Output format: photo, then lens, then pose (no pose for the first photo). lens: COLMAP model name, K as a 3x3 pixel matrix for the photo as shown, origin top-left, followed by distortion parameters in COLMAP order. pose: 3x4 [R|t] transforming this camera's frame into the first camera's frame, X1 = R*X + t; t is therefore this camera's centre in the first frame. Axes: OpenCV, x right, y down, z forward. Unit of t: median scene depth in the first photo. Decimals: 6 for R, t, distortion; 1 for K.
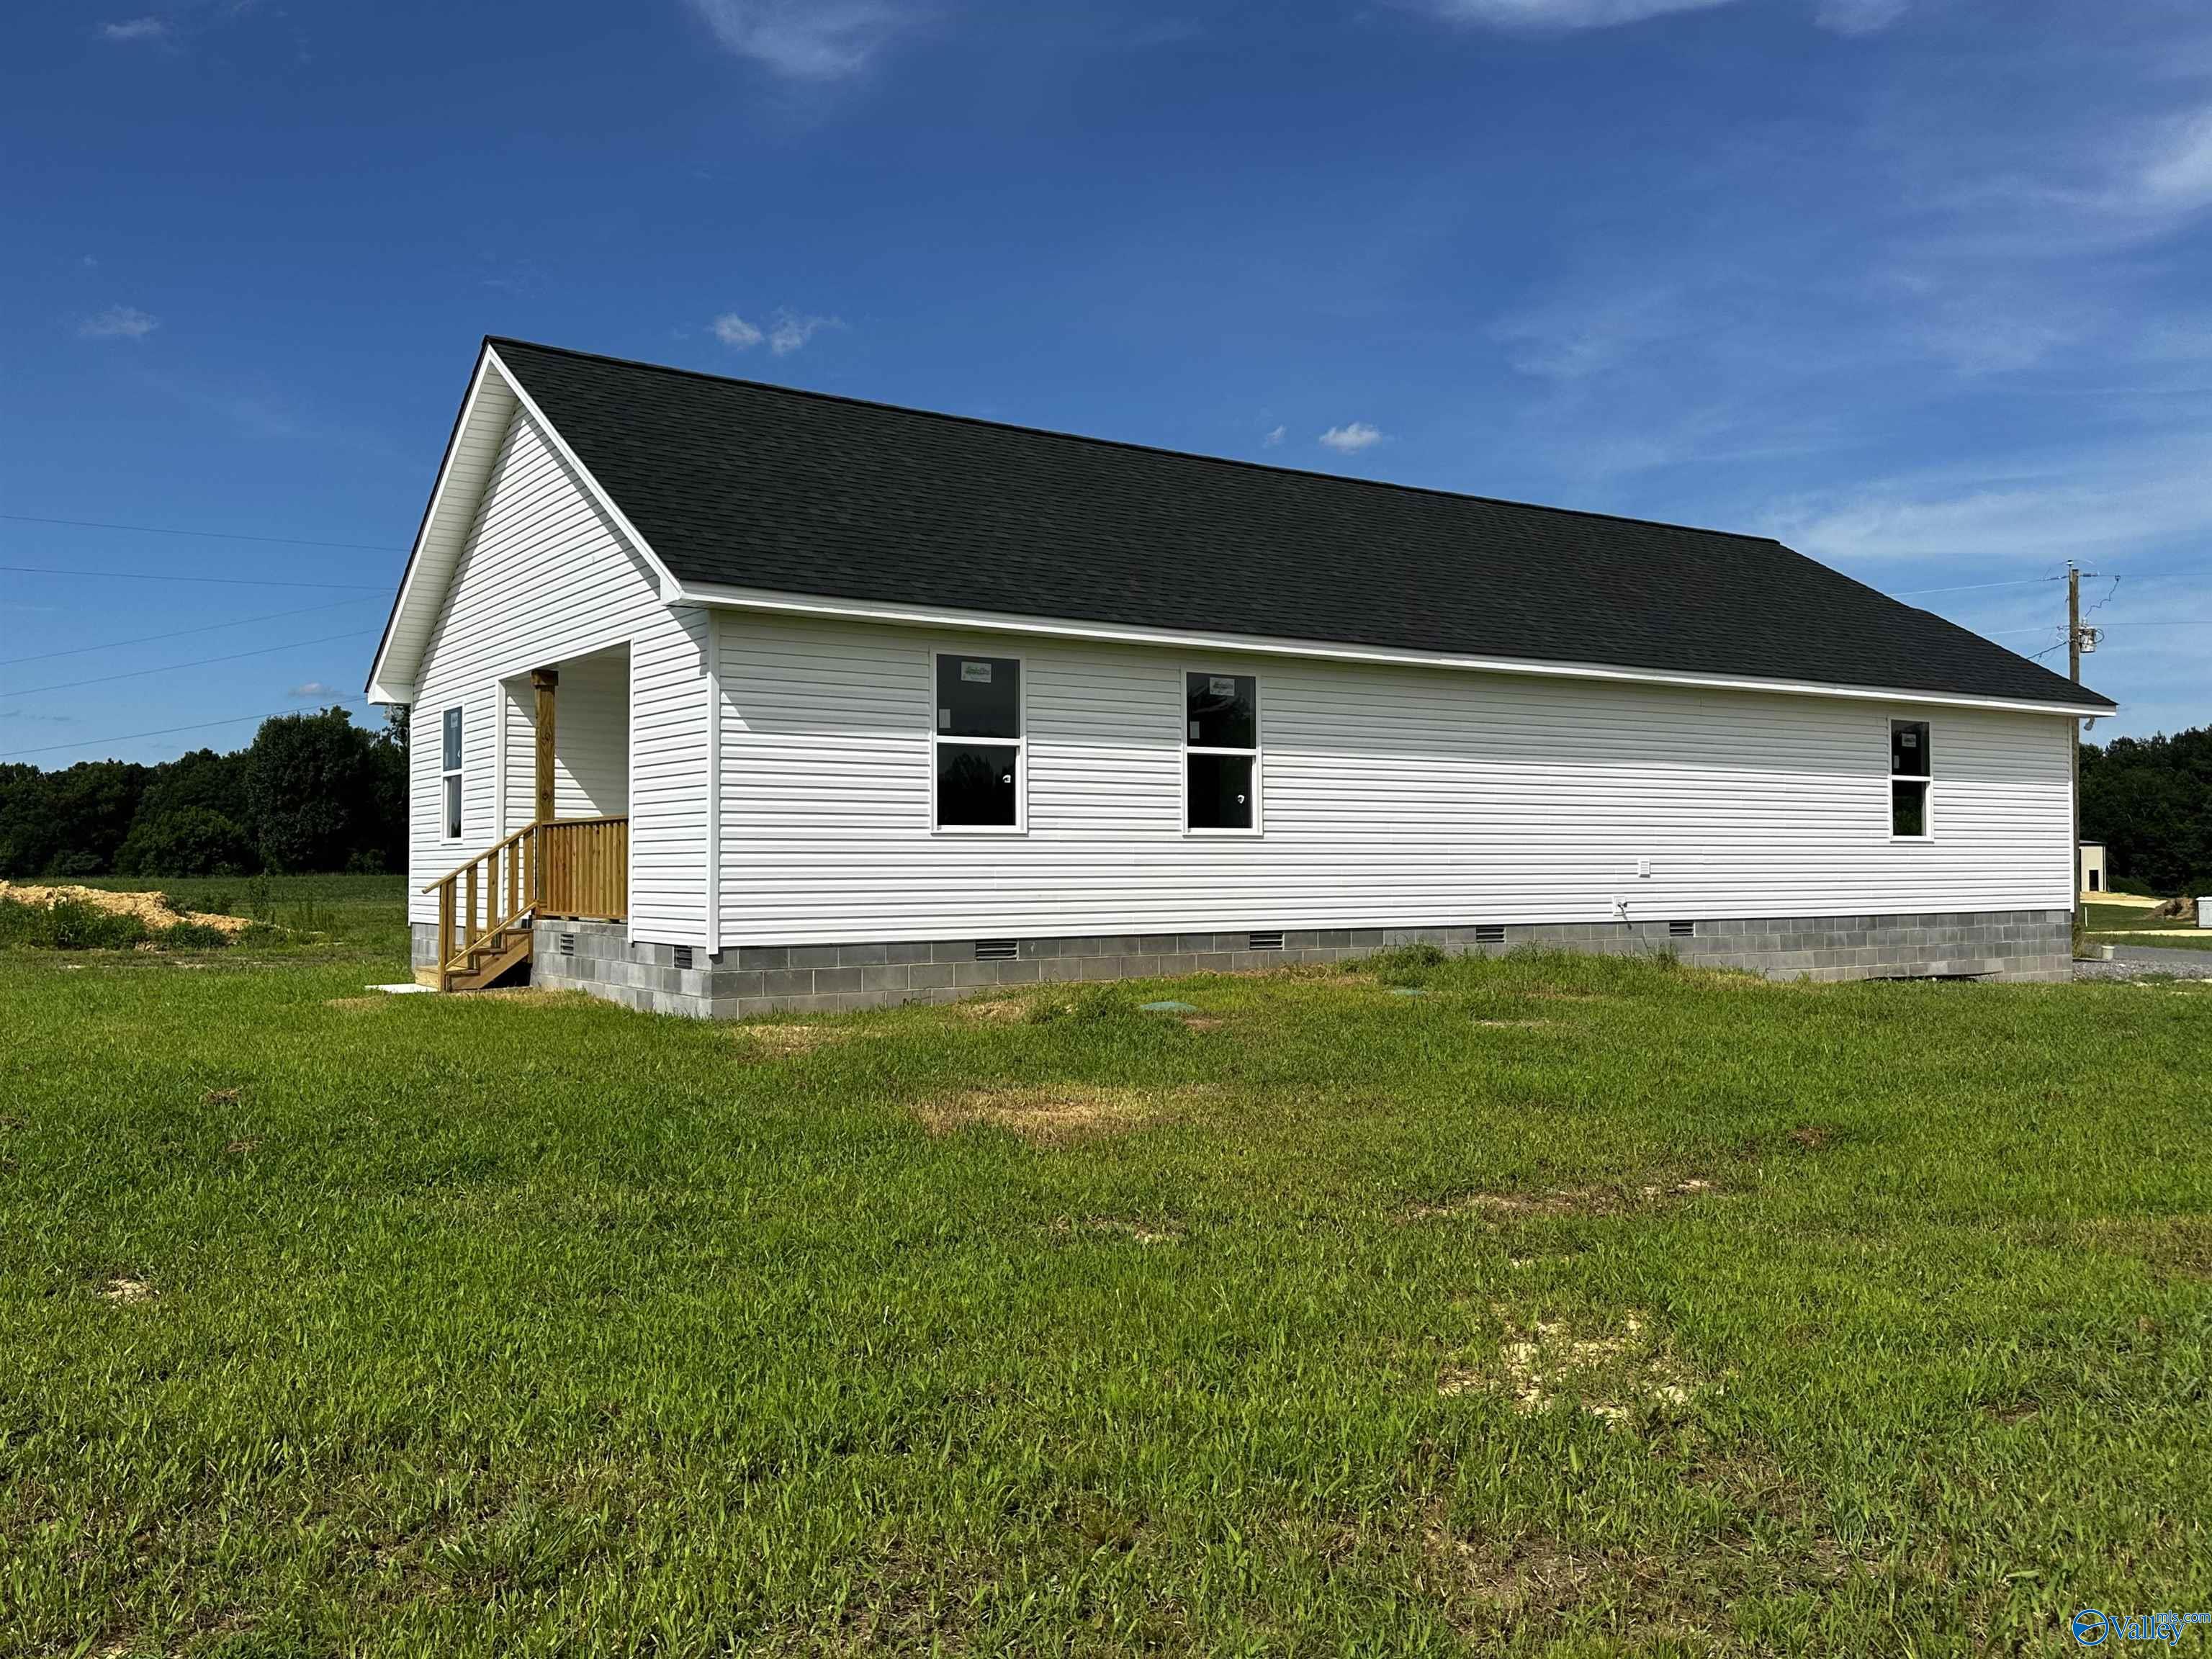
lens RADIAL K [[1871.8, 0, 1106.0], [0, 1871.8, 829.5], [0, 0, 1]] dist [0.005671, 0.008489]
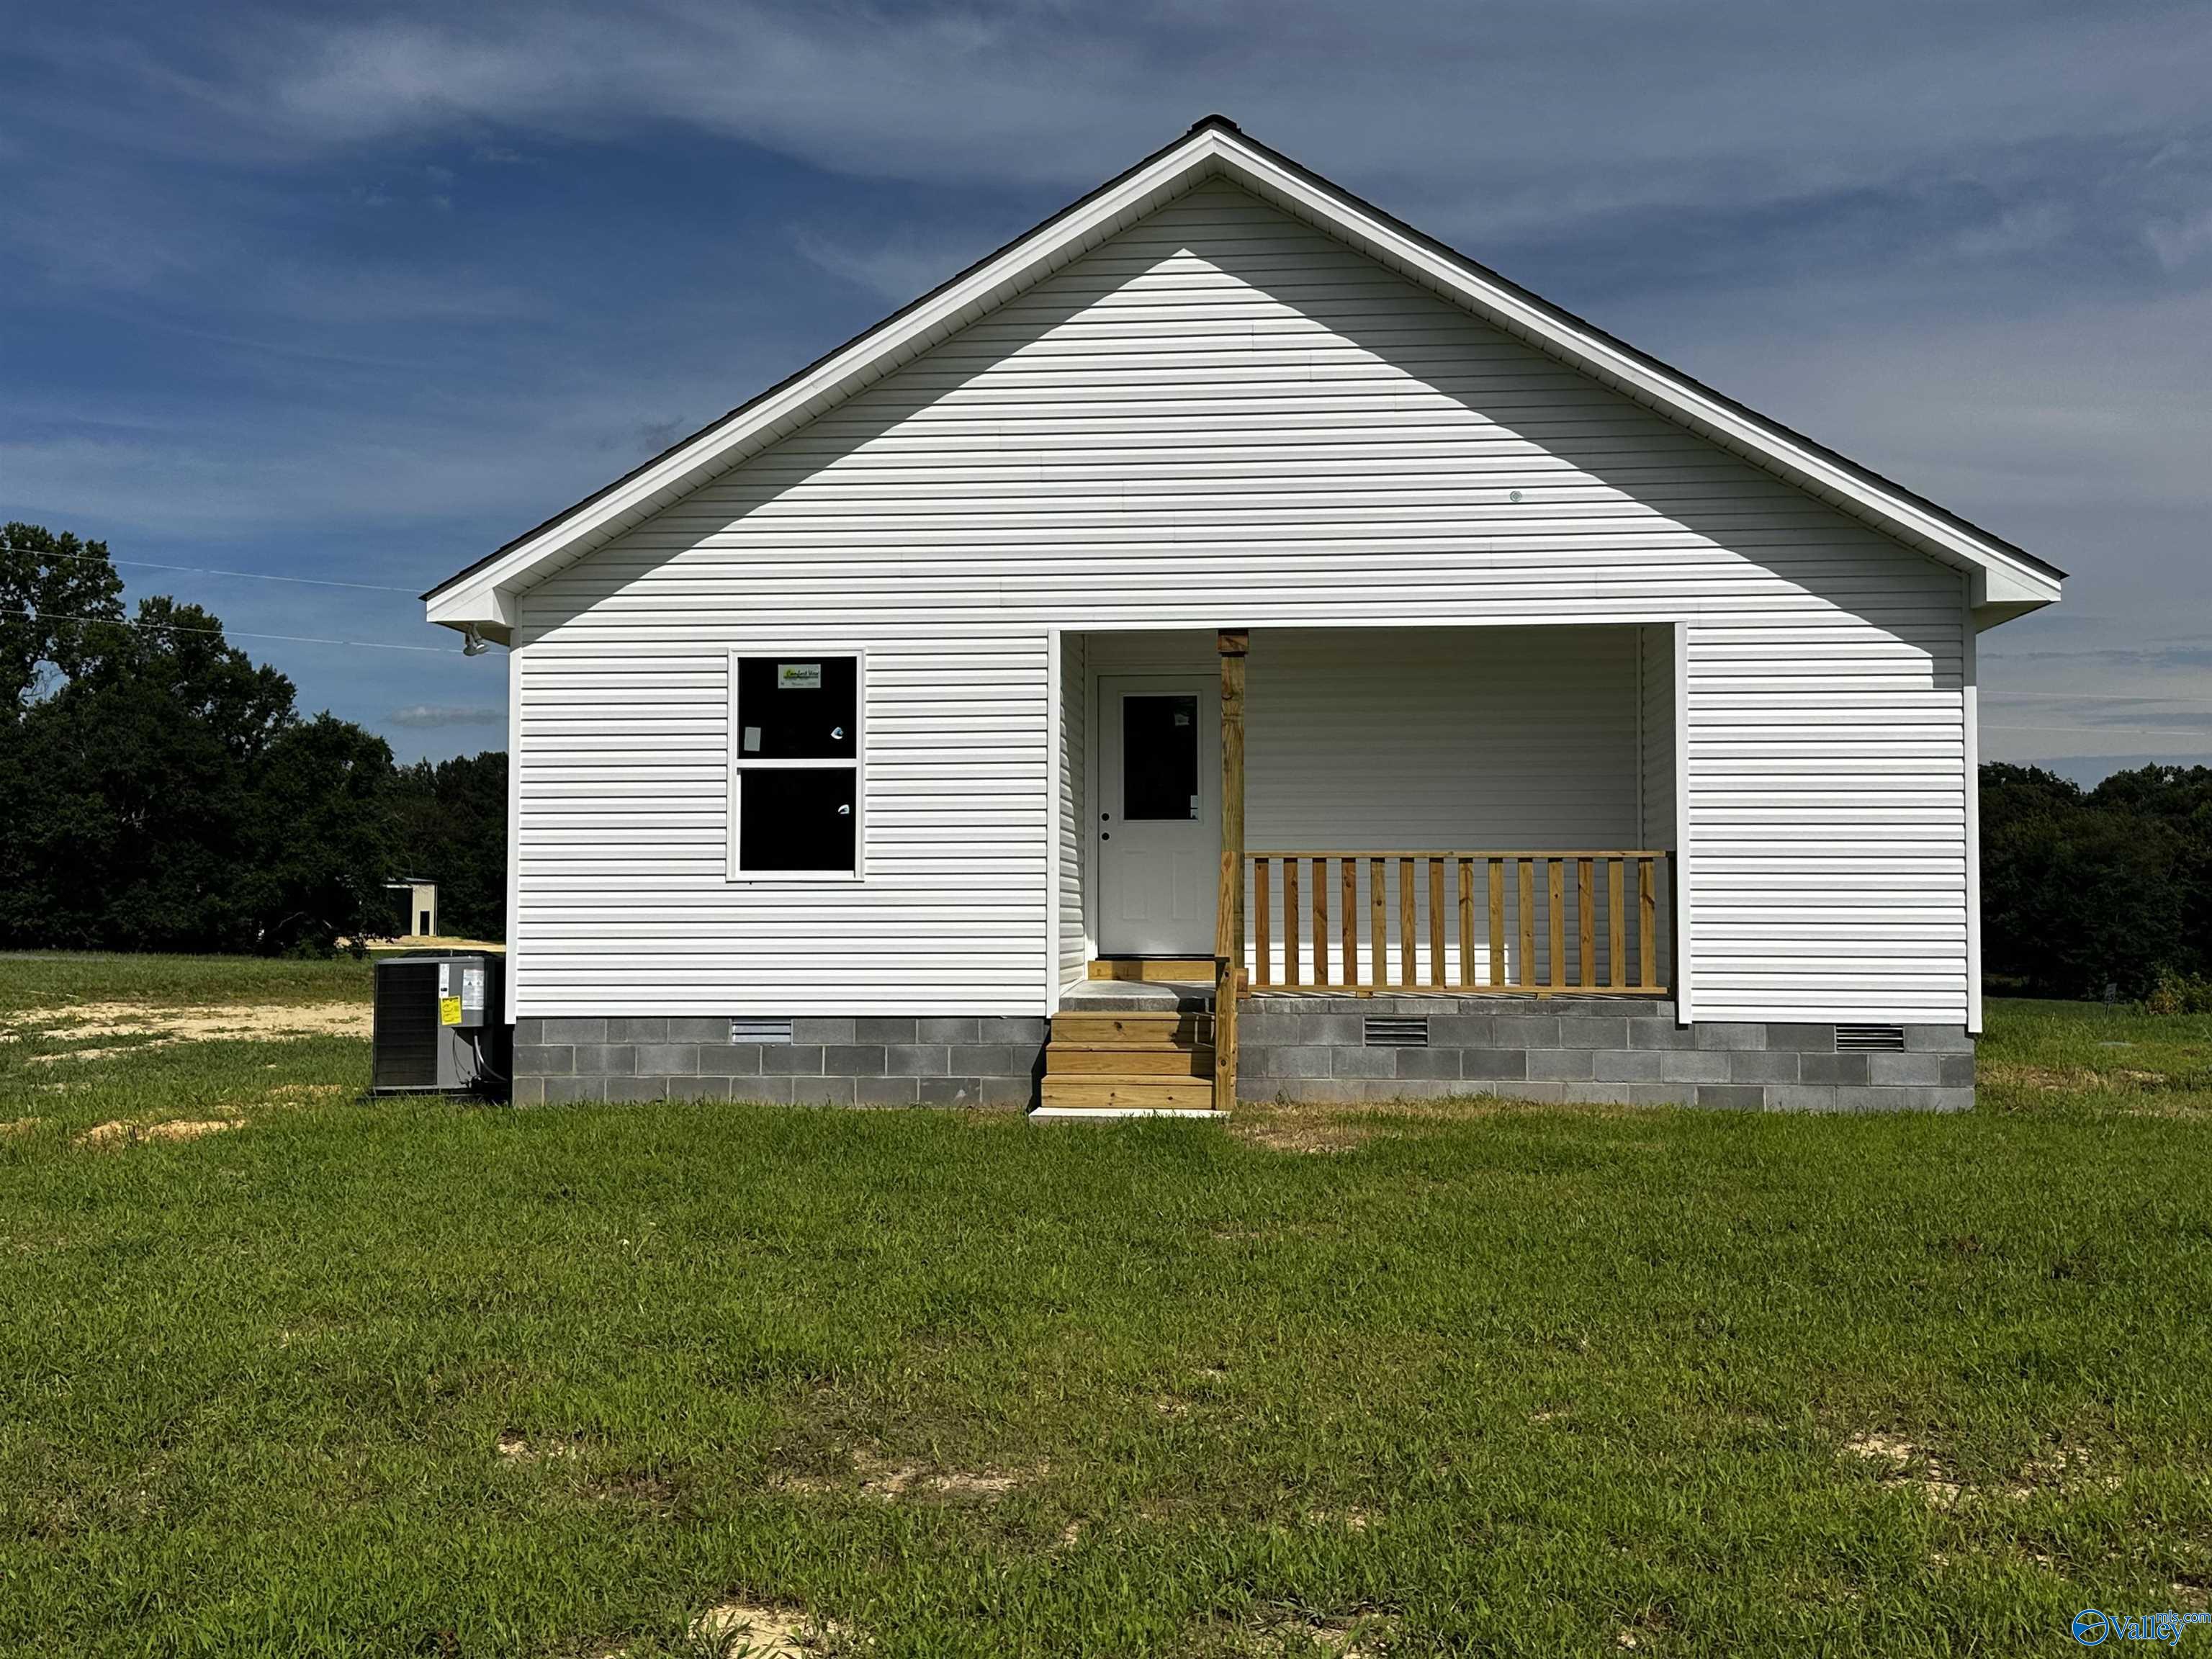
lens RADIAL K [[2121.9, 0, 1103.9], [0, 2121.9, 928.5], [0, 0, 1]] dist [0.925727, -1.613738]
pose [[0.642780, -0.021126, 0.765760, -0.574738], [0.000183, 0.999624, 0.027424, -0.001719], [-0.766051, -0.017487, 0.642542, 0.309902]]
